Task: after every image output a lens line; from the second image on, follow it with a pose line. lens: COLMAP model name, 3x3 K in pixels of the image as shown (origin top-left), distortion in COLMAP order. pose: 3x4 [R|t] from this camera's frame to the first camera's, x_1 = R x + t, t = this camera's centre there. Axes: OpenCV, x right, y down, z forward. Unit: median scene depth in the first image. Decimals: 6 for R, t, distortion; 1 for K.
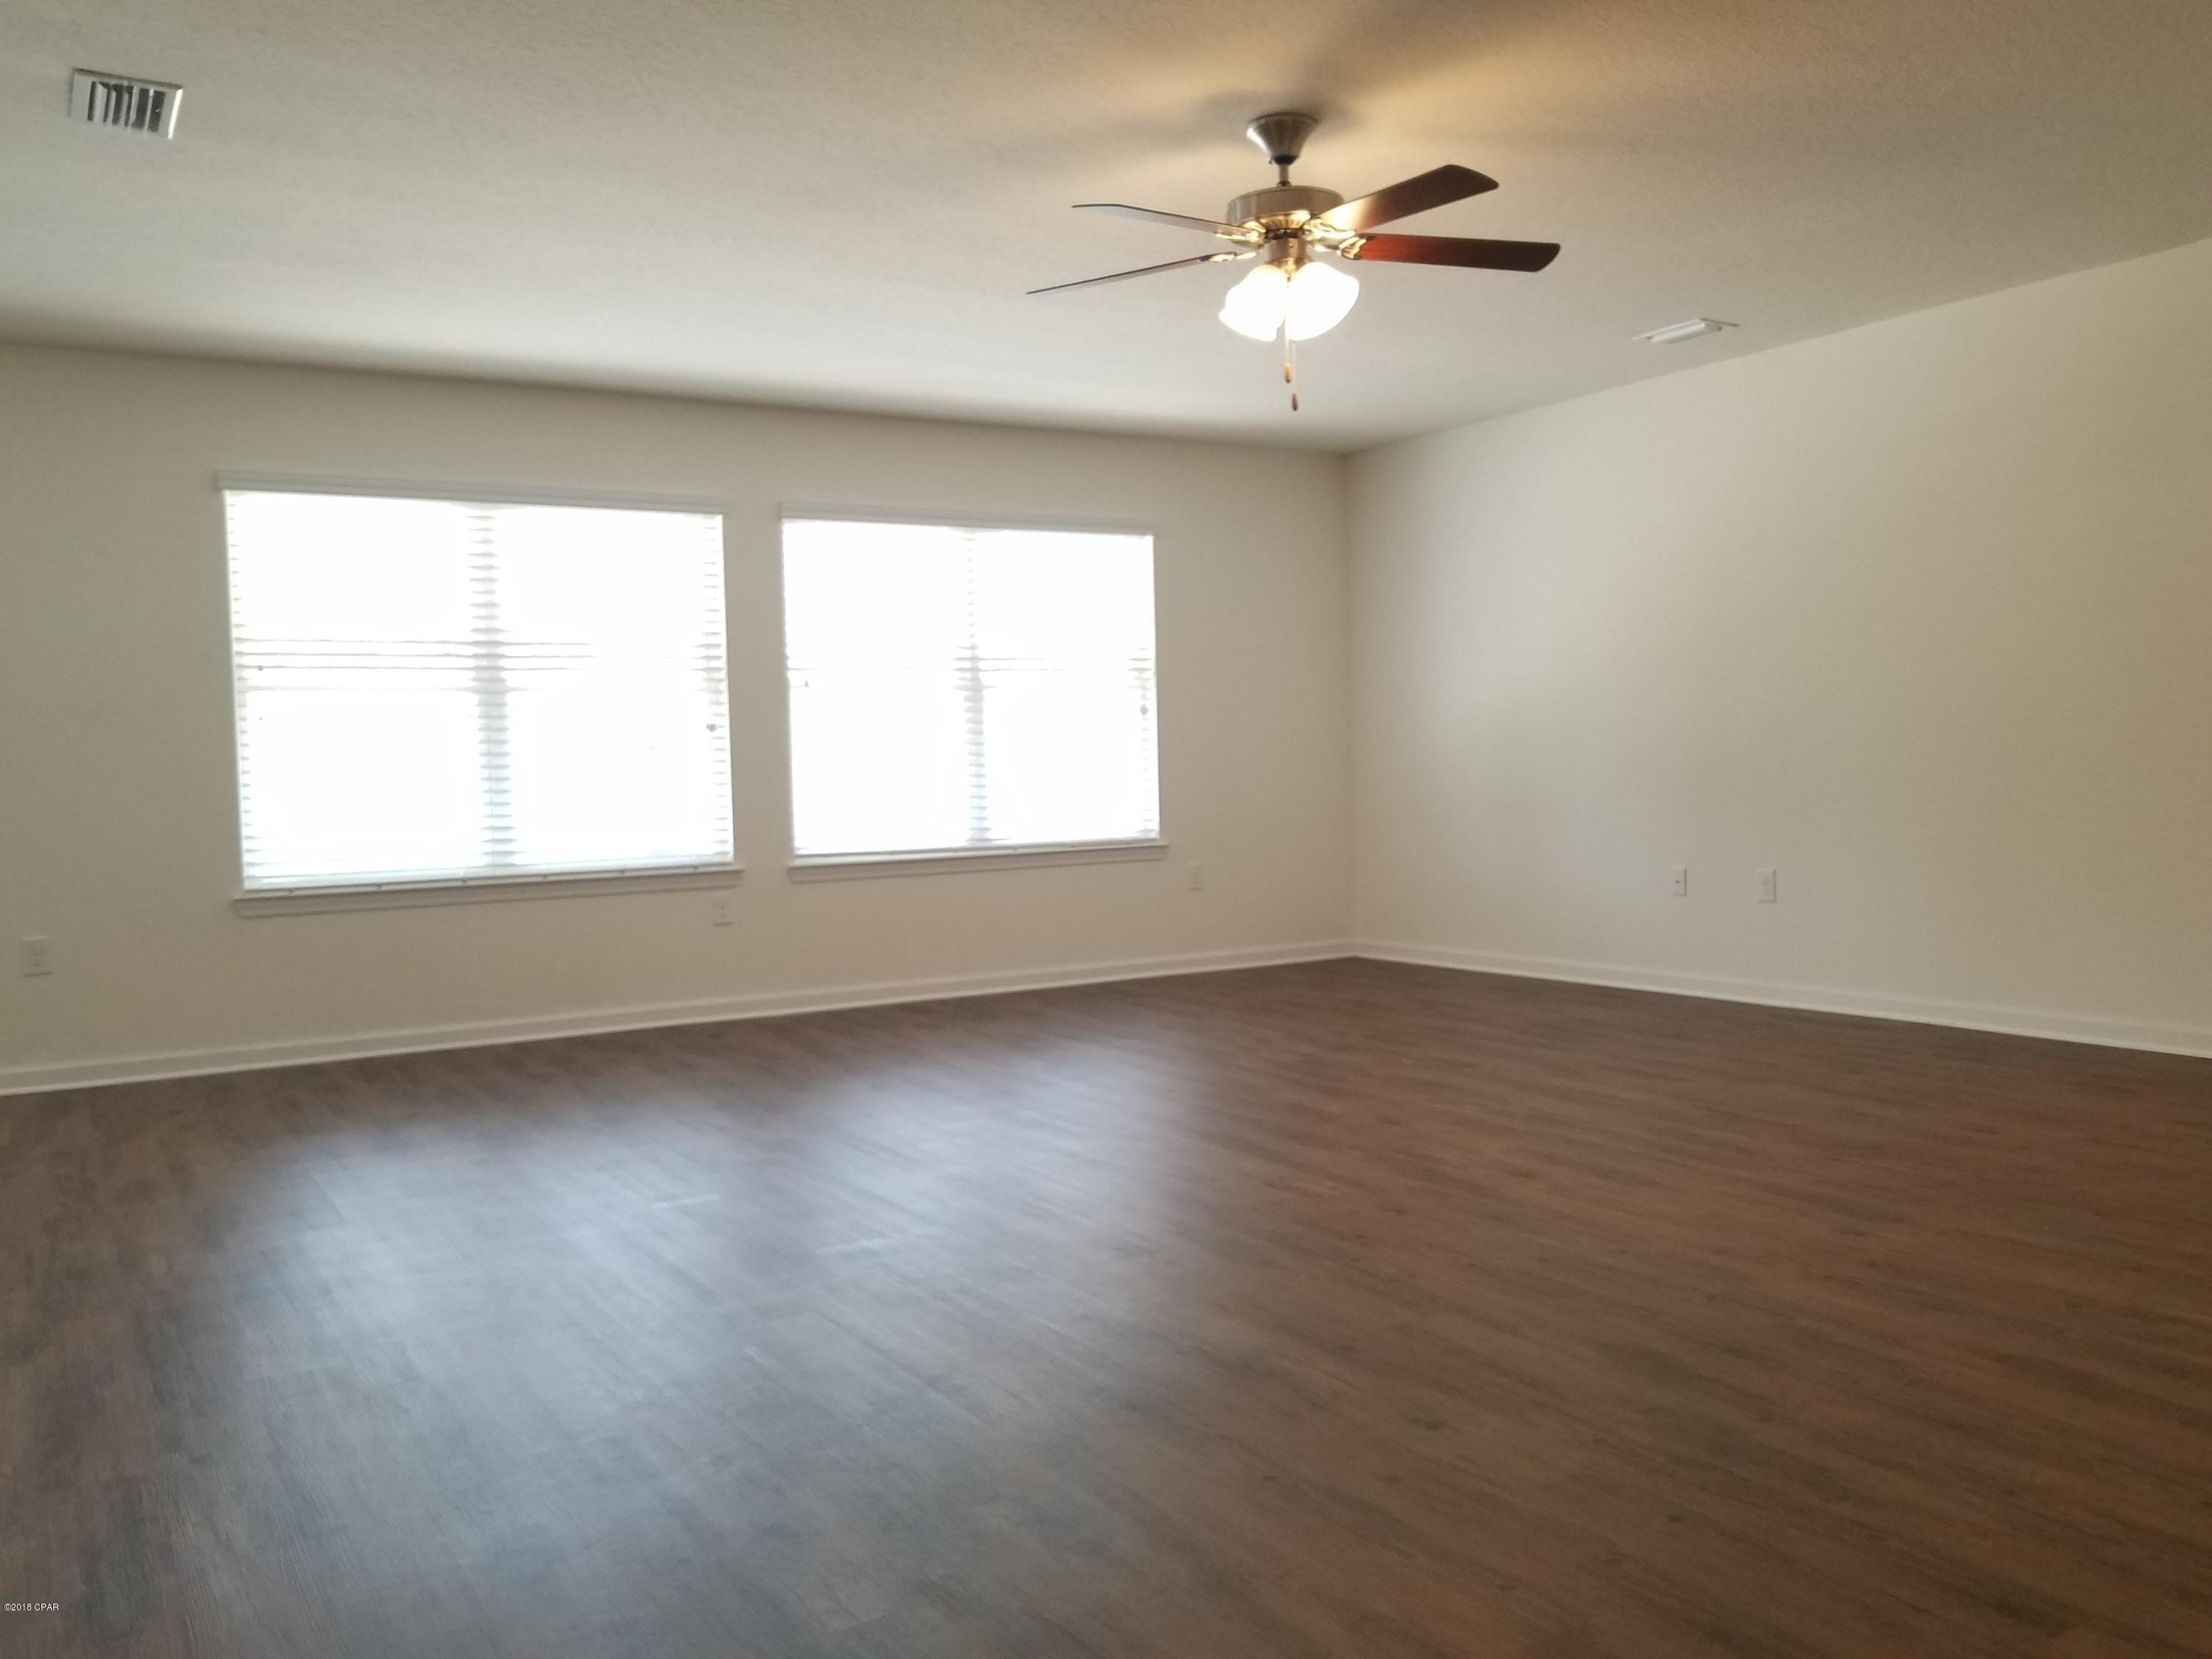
lens RADIAL K [[1757.1, 0, 1049.6], [0, 1757.1, 803.3], [0, 0, 1]] dist [-0.010066, 0.015564]
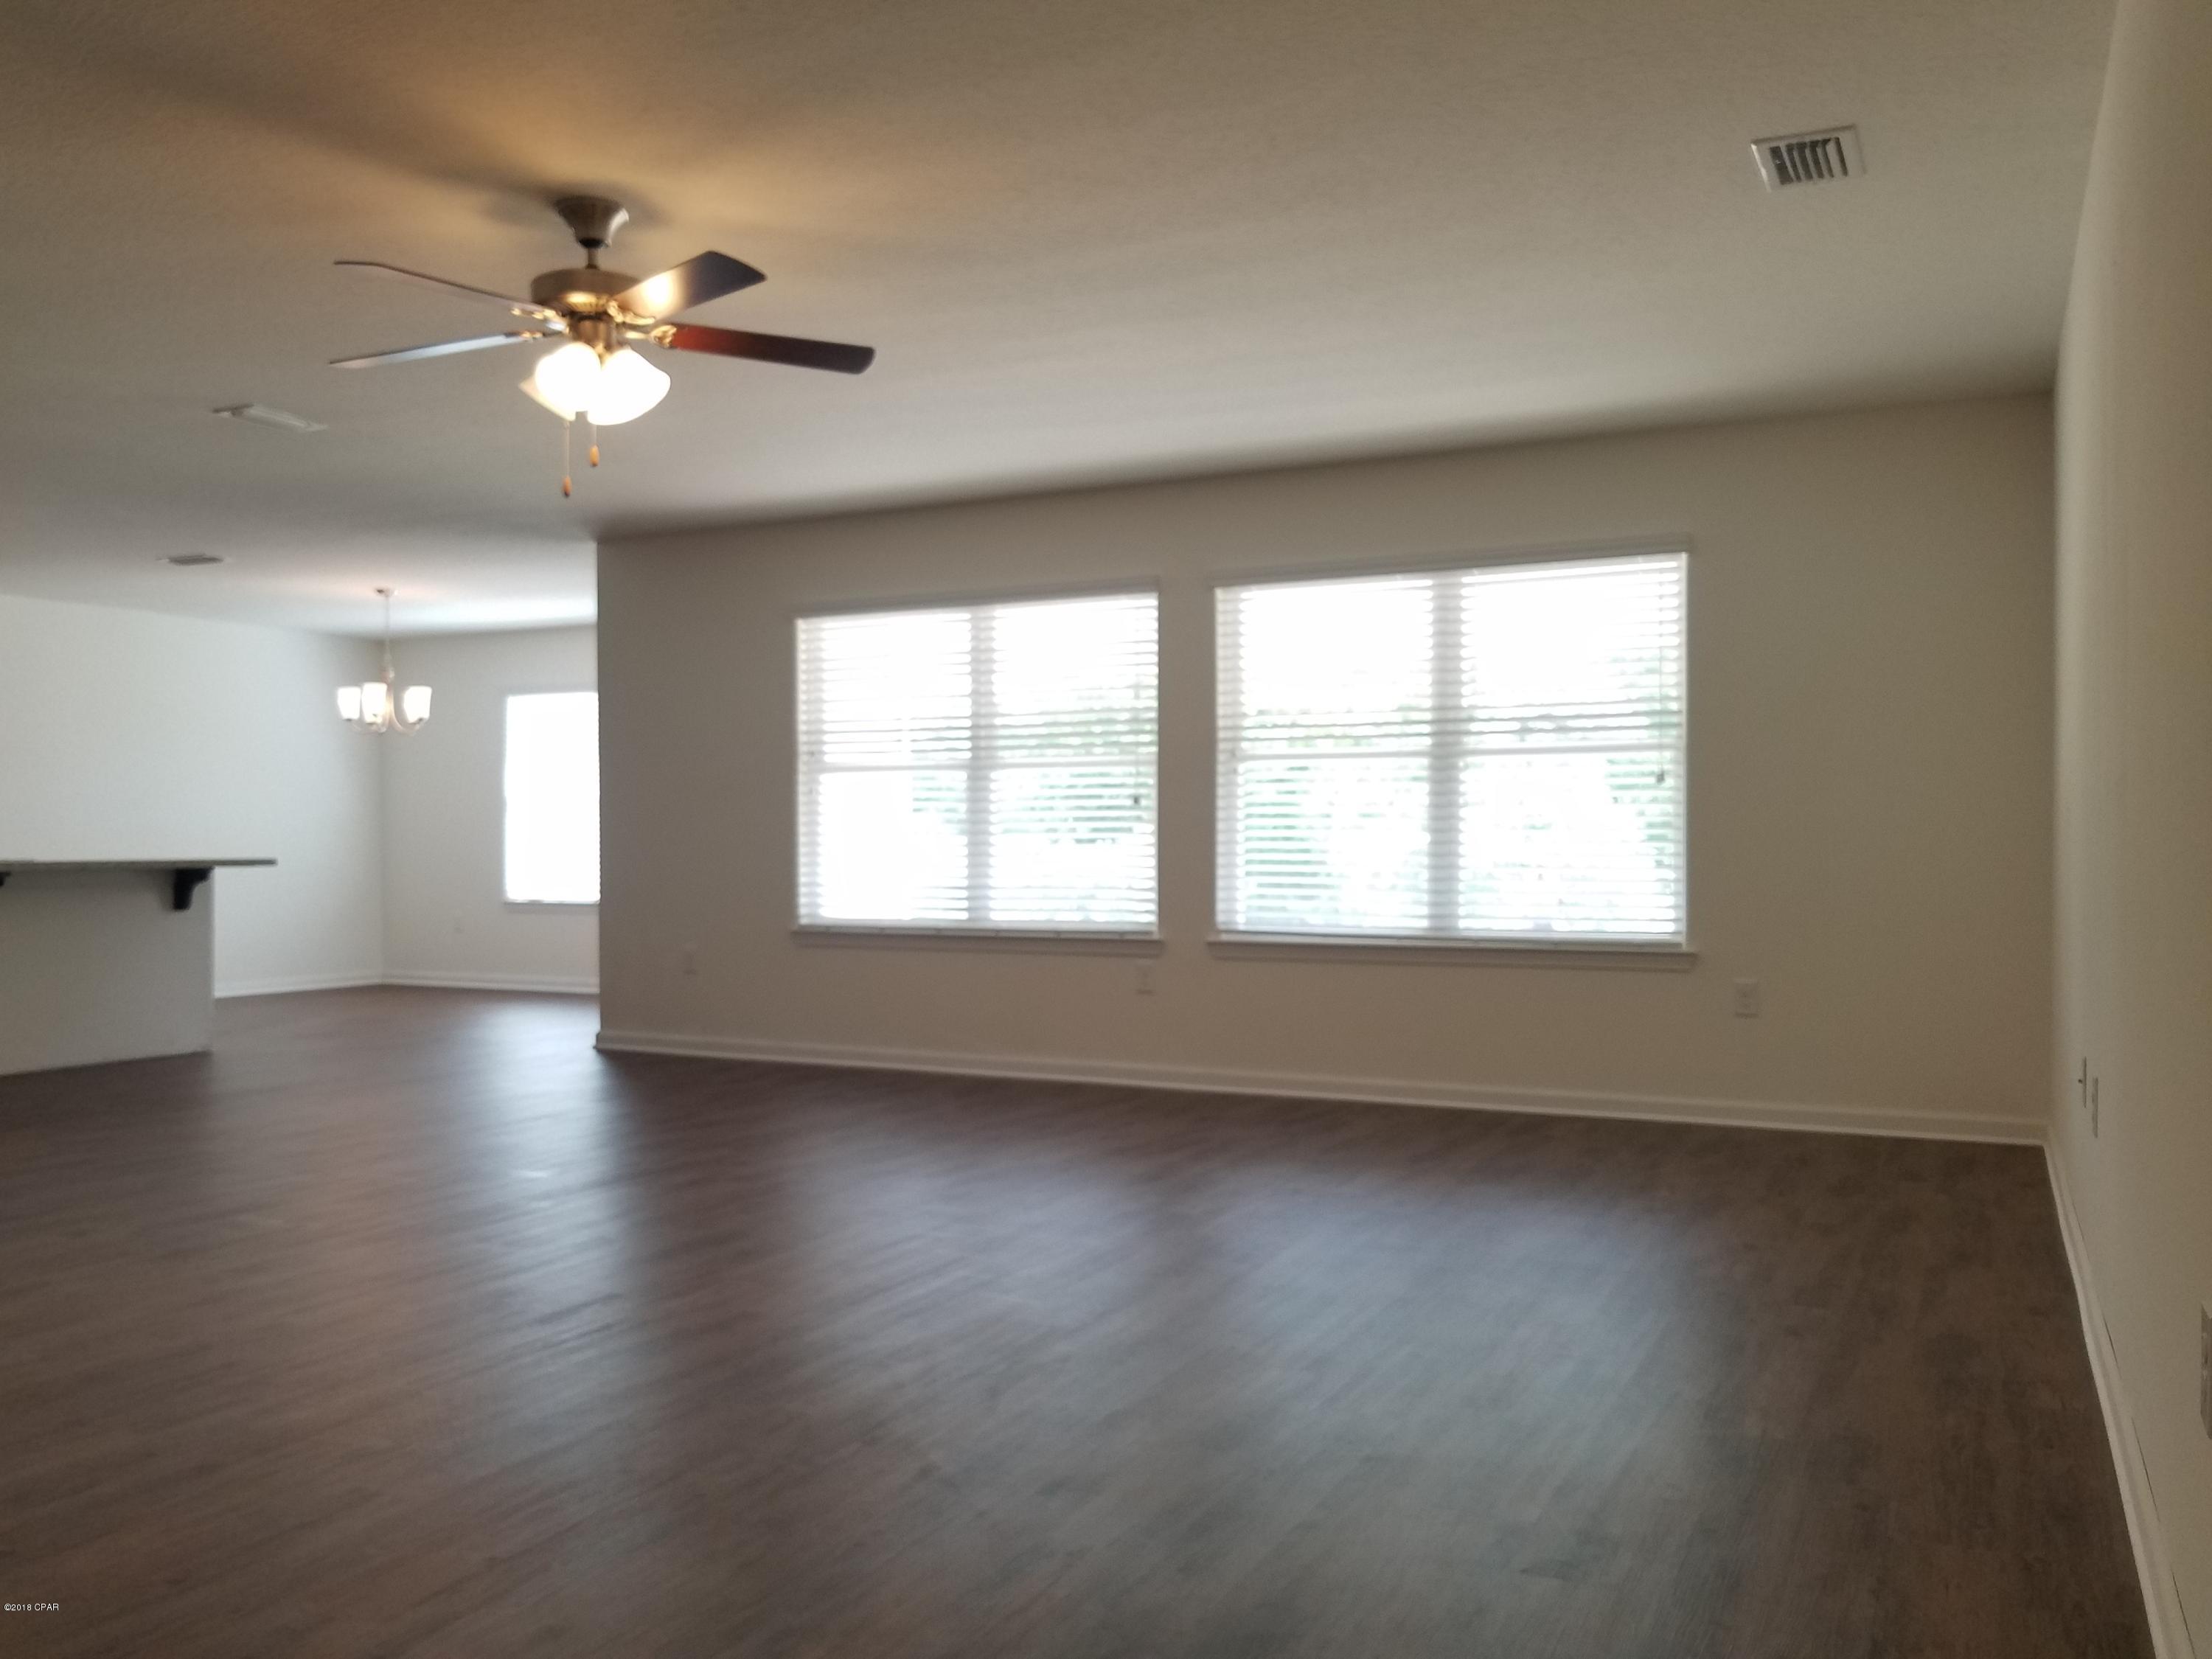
lens RADIAL K [[1757.1, 0, 1110.3], [0, 1757.1, 825.3], [0, 0, 1]] dist [-0.010066, 0.015564]
pose [[0.539582, 0.016158, -0.841778, 0.660887], [-0.032395, 0.999474, -0.001580, -0.025817], [0.841310, 0.028122, 0.539821, 0.426244]]
